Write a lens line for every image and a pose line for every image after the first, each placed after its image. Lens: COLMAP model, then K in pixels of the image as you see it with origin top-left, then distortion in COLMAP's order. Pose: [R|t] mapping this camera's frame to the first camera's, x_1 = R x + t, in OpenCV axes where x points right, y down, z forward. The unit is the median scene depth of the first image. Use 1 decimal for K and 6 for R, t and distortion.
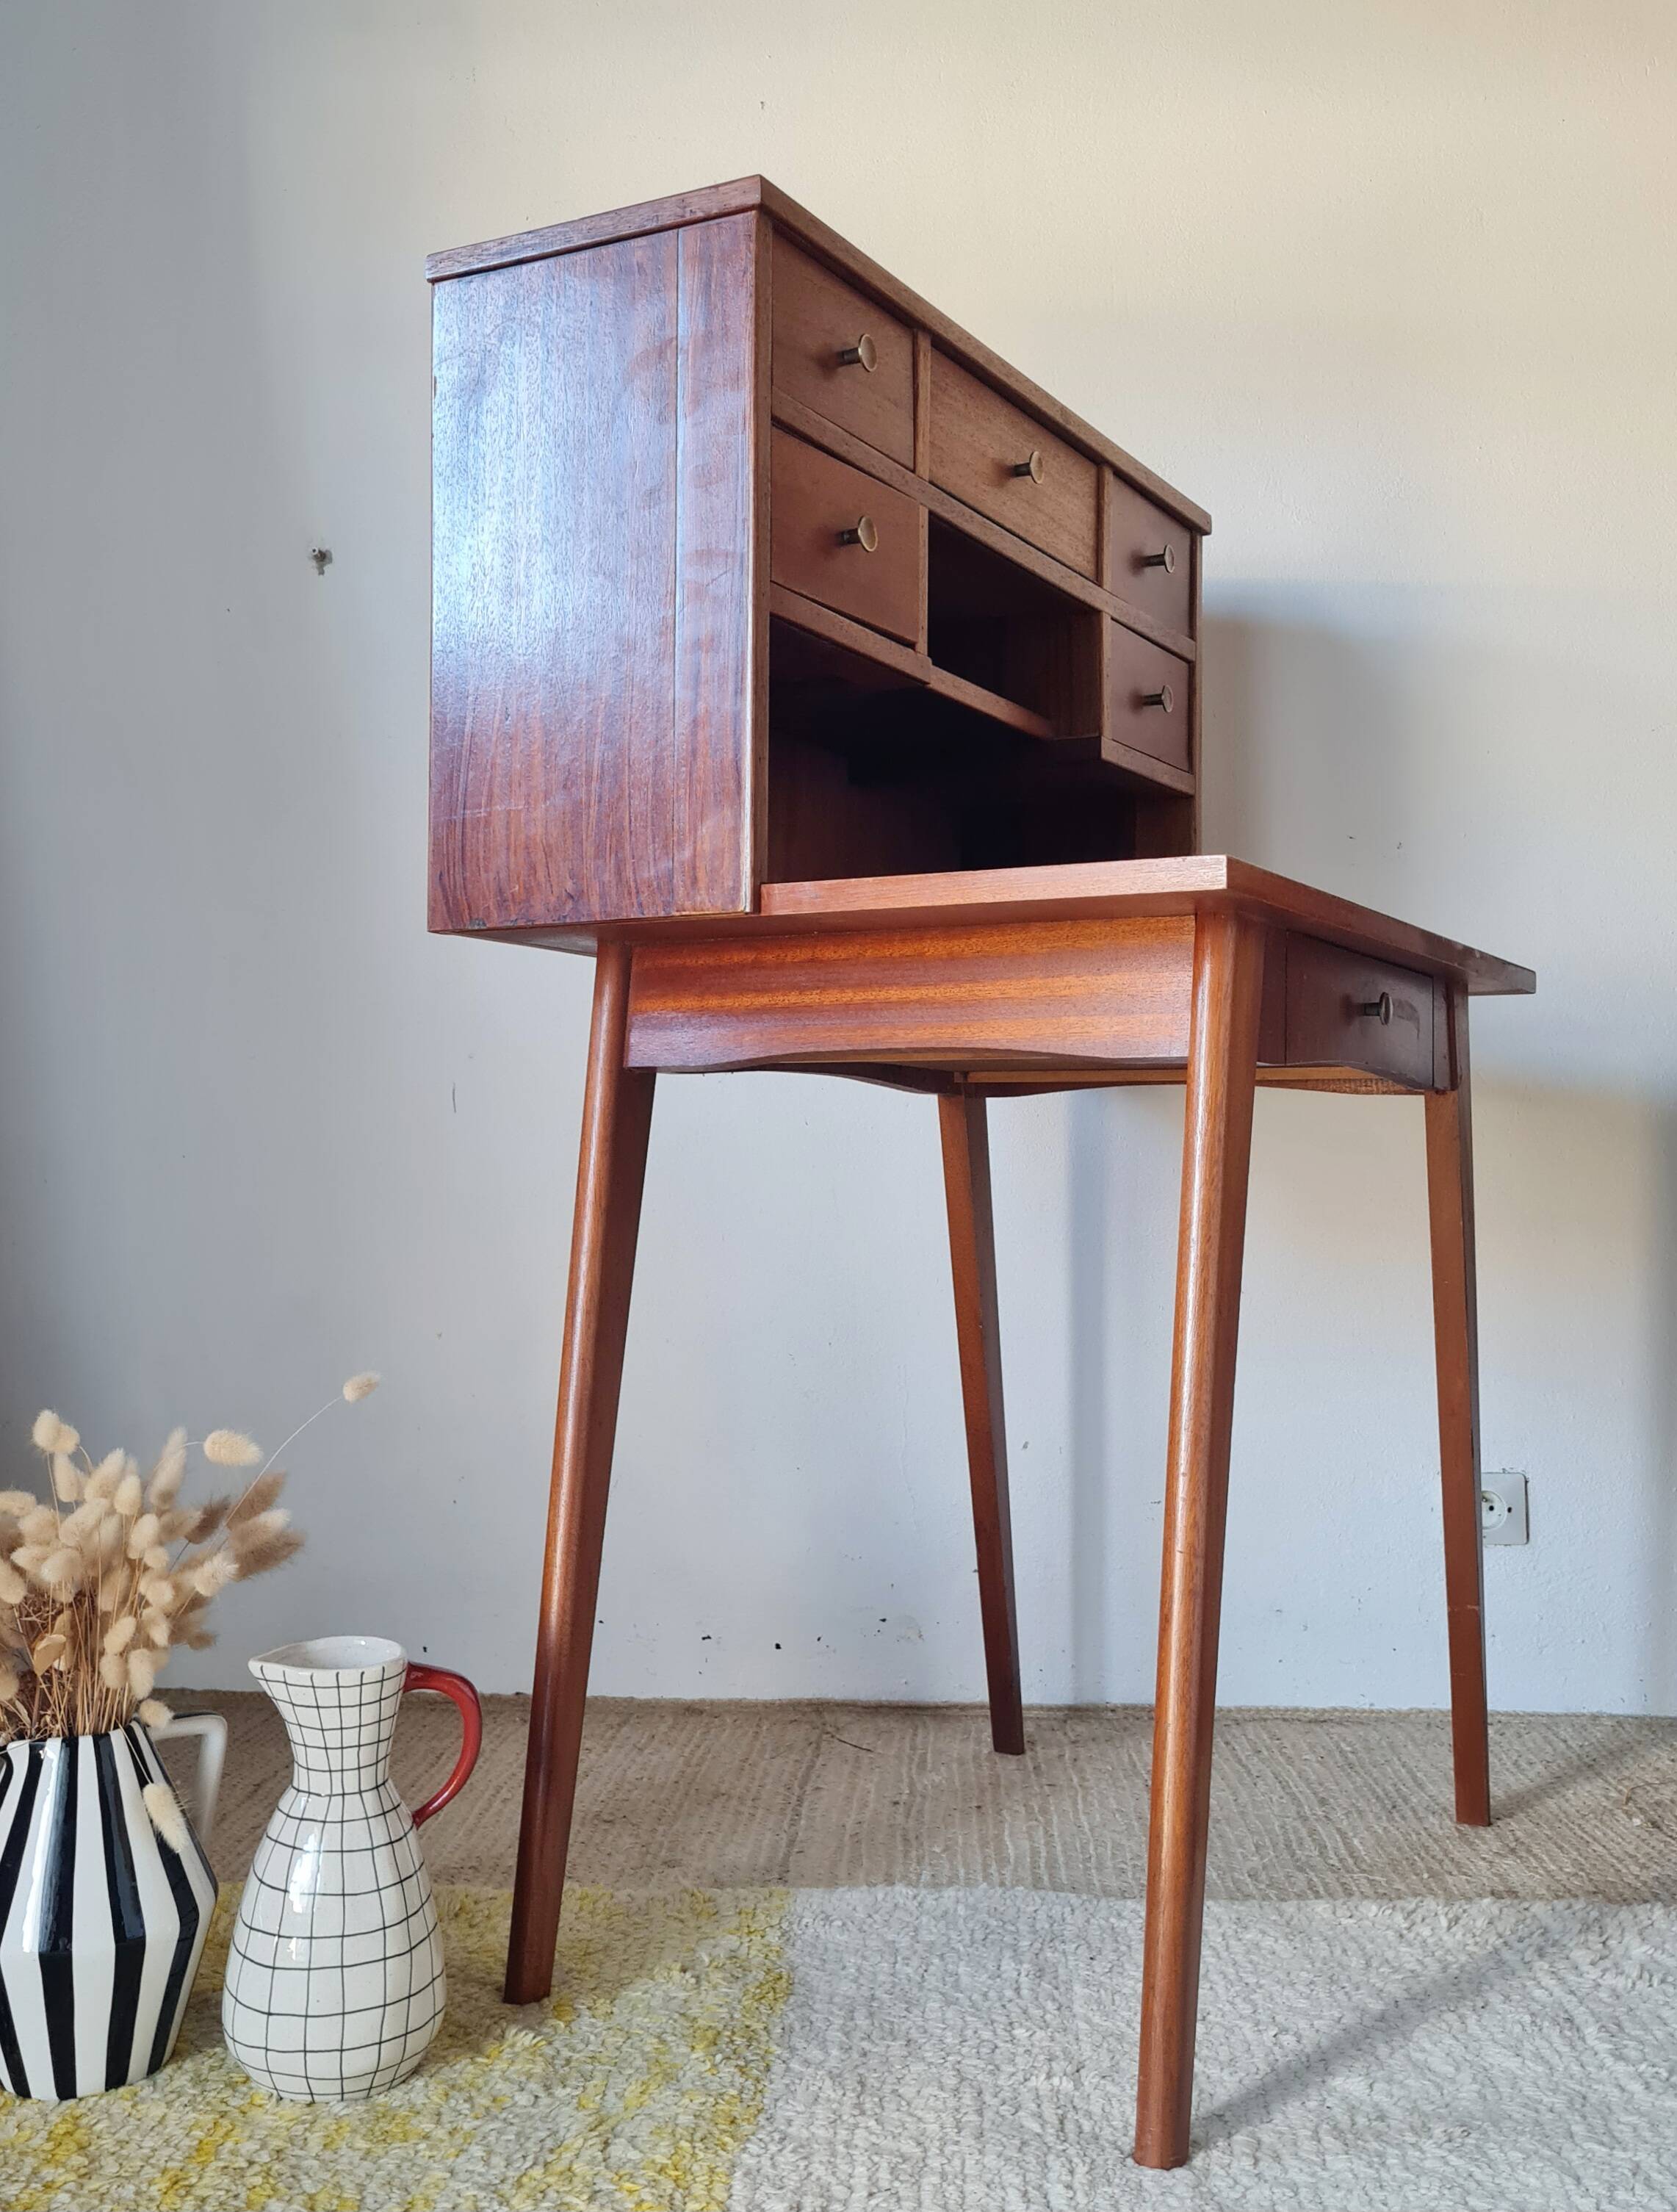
lens RADIAL K [[2172.5, 0, 810.7], [0, 2172.5, 1109.9], [0, 0, 1]] dist [0.050586, -0.006174]
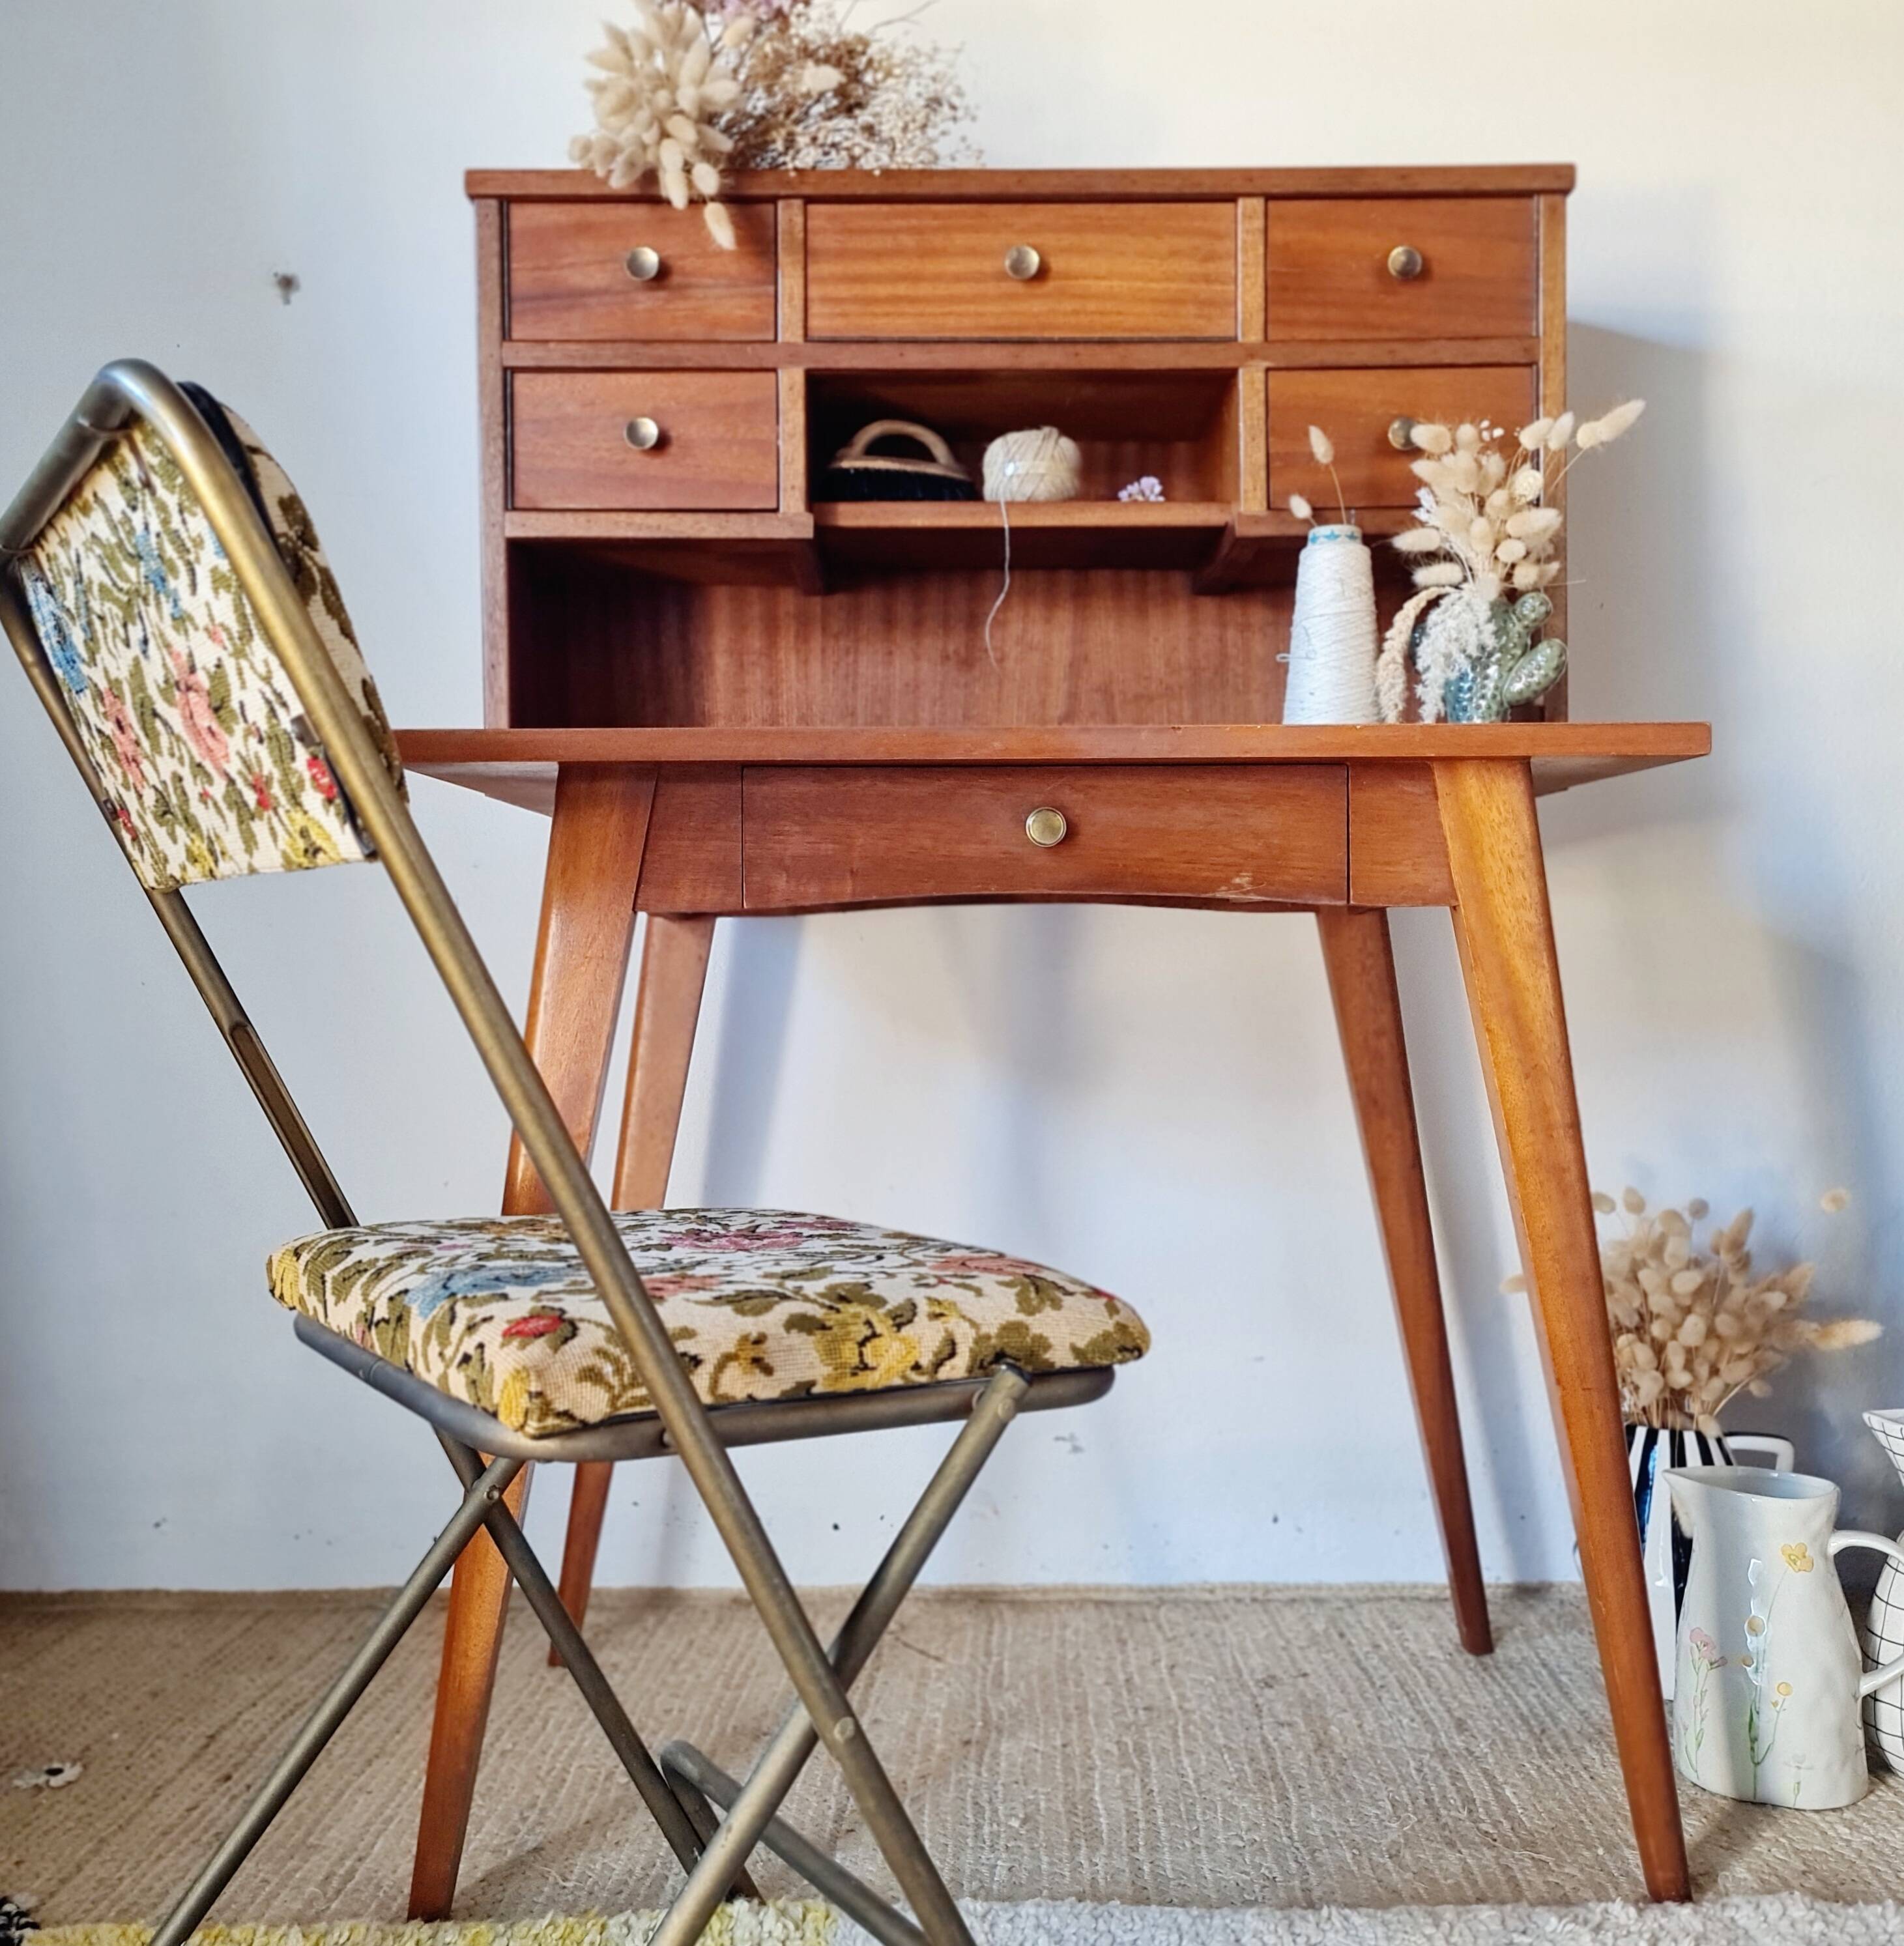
lens RADIAL K [[1920.5, 0, 976.3], [0, 1920.5, 966.3], [0, 0, 1]] dist [0.052033, -0.020888]
pose [[0.999259, -0.011202, 0.036827, 0.018091], [0.009608, 0.999021, 0.043190, -0.018216], [-0.037275, -0.042804, 0.998388, 0.254571]]
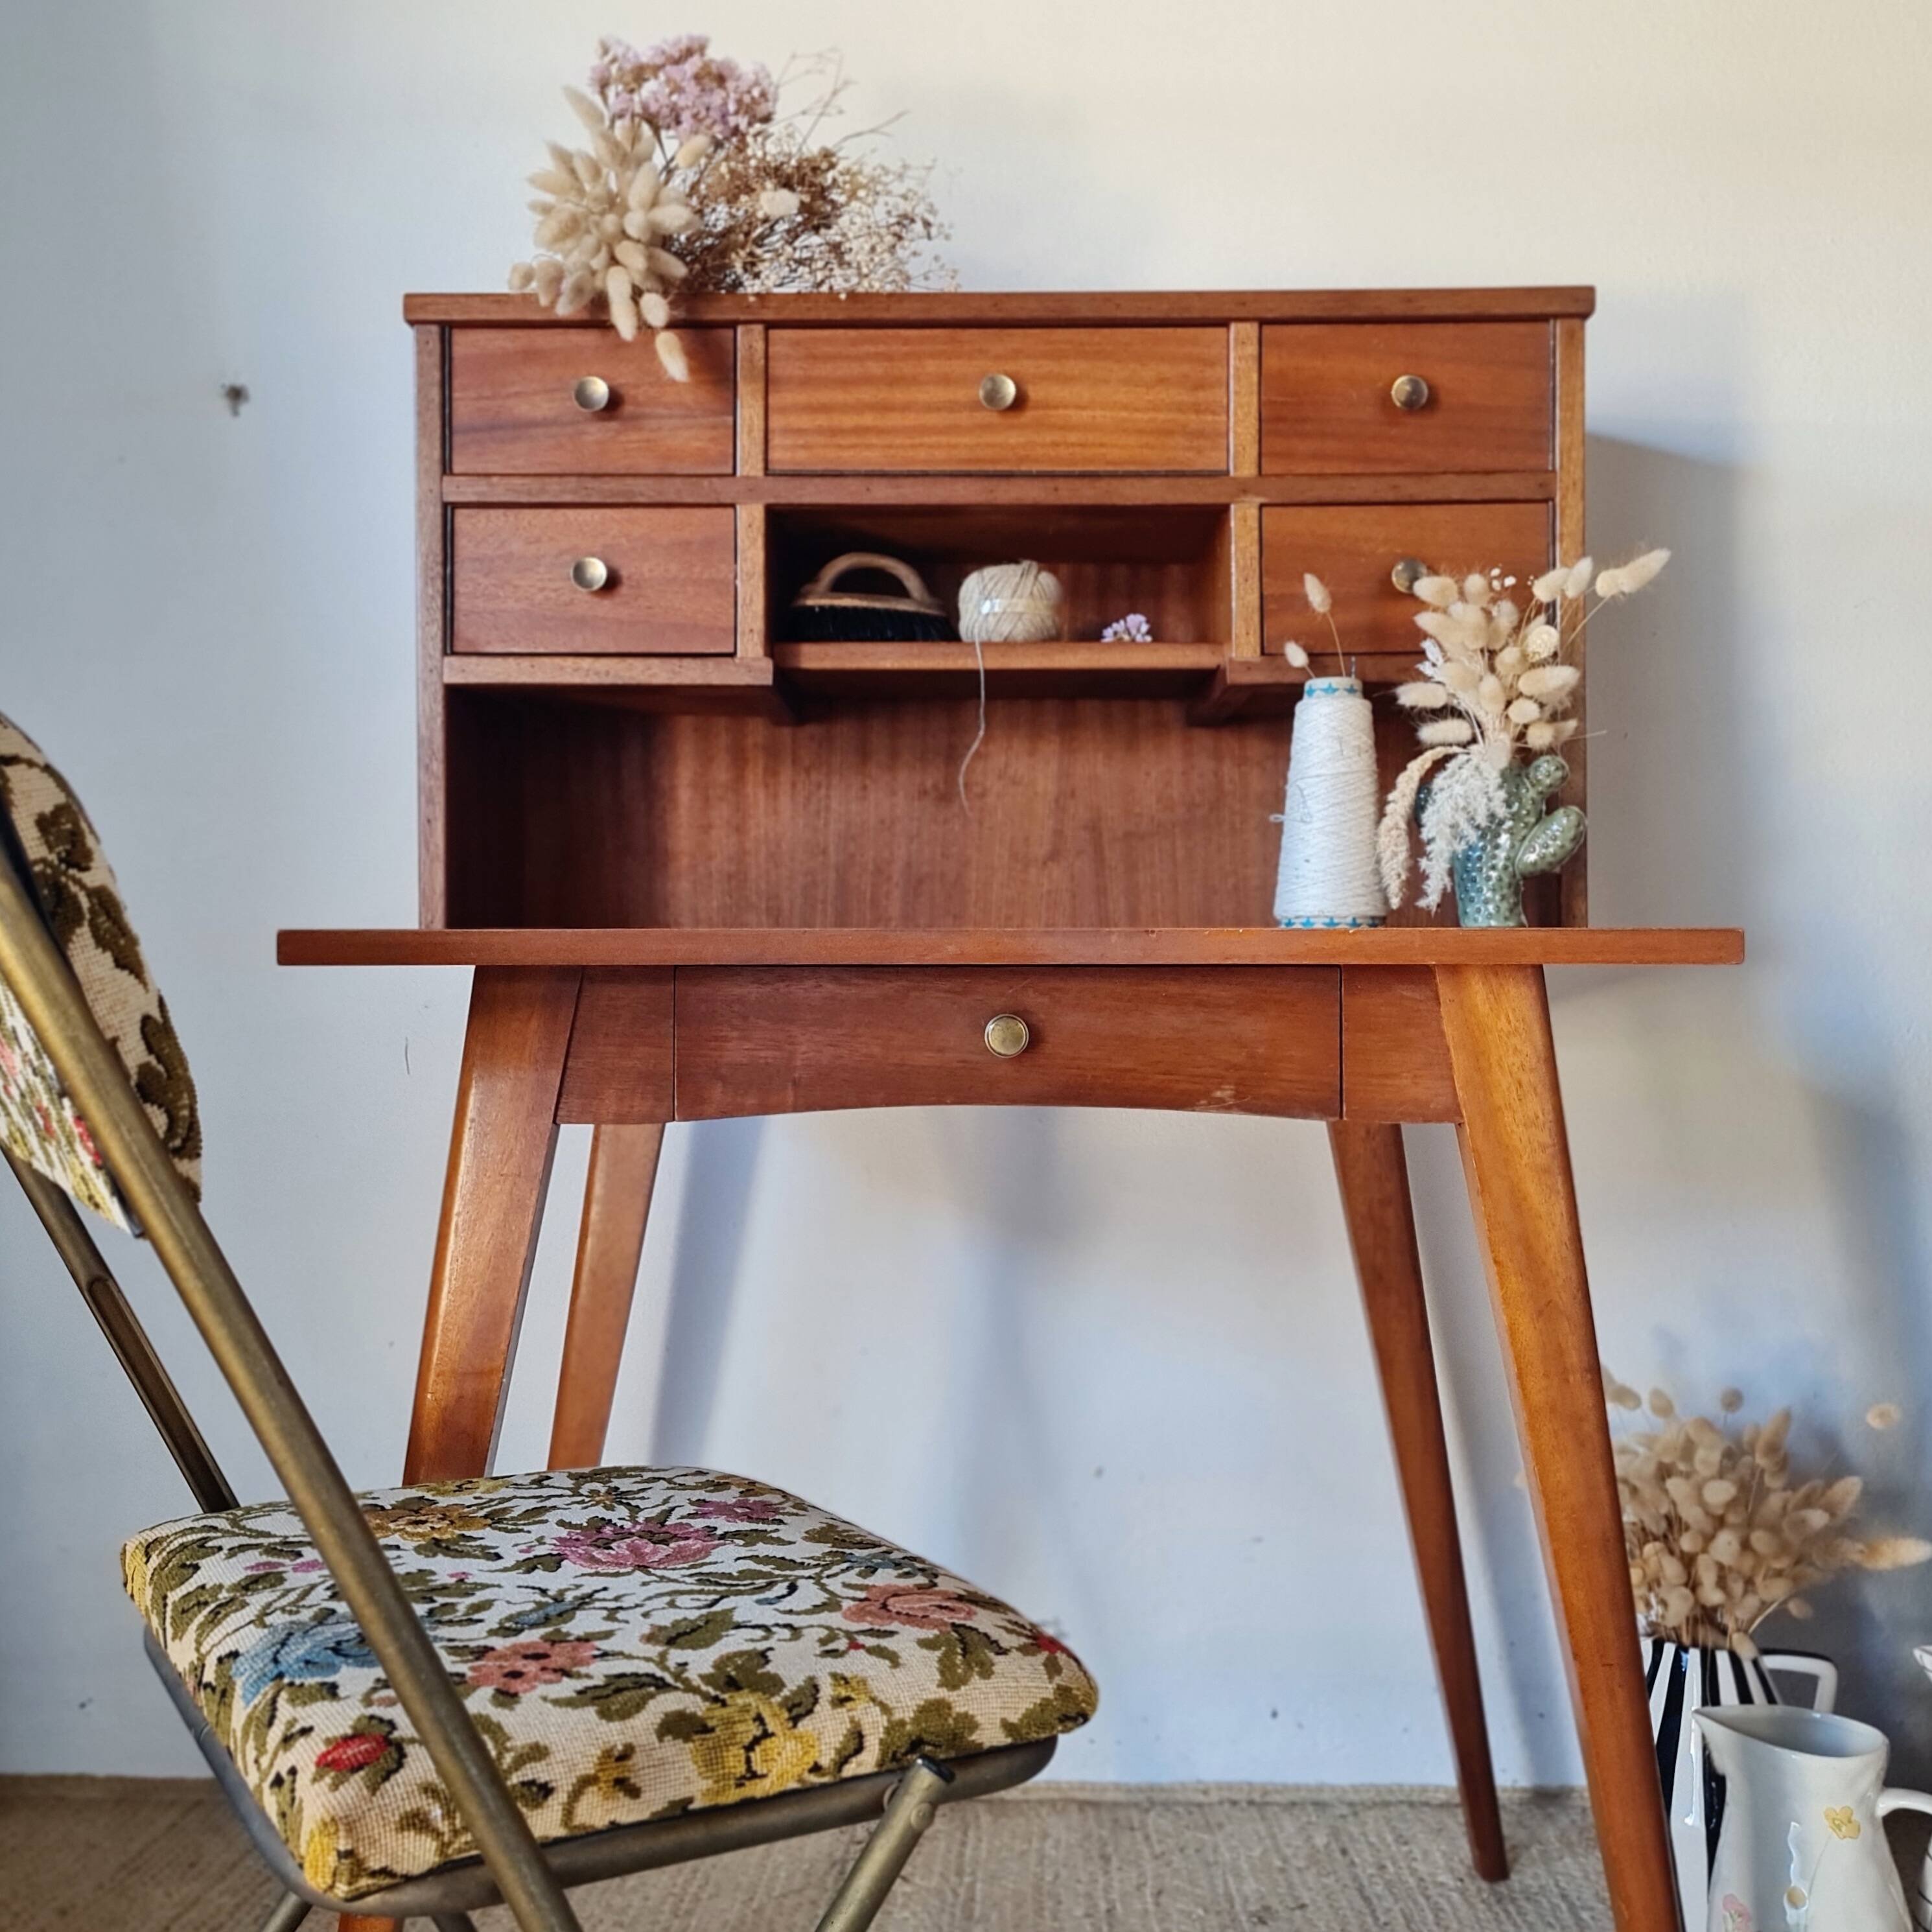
lens RADIAL K [[1910.8, 0, 969.3], [0, 1910.8, 954.1], [0, 0, 1]] dist [0.053471, -0.030521]
pose [[0.999829, -0.005390, 0.017691, 0.042619], [0.004861, 0.999543, 0.029836, -0.075329], [-0.017844, -0.029744, 0.999398, 0.314136]]
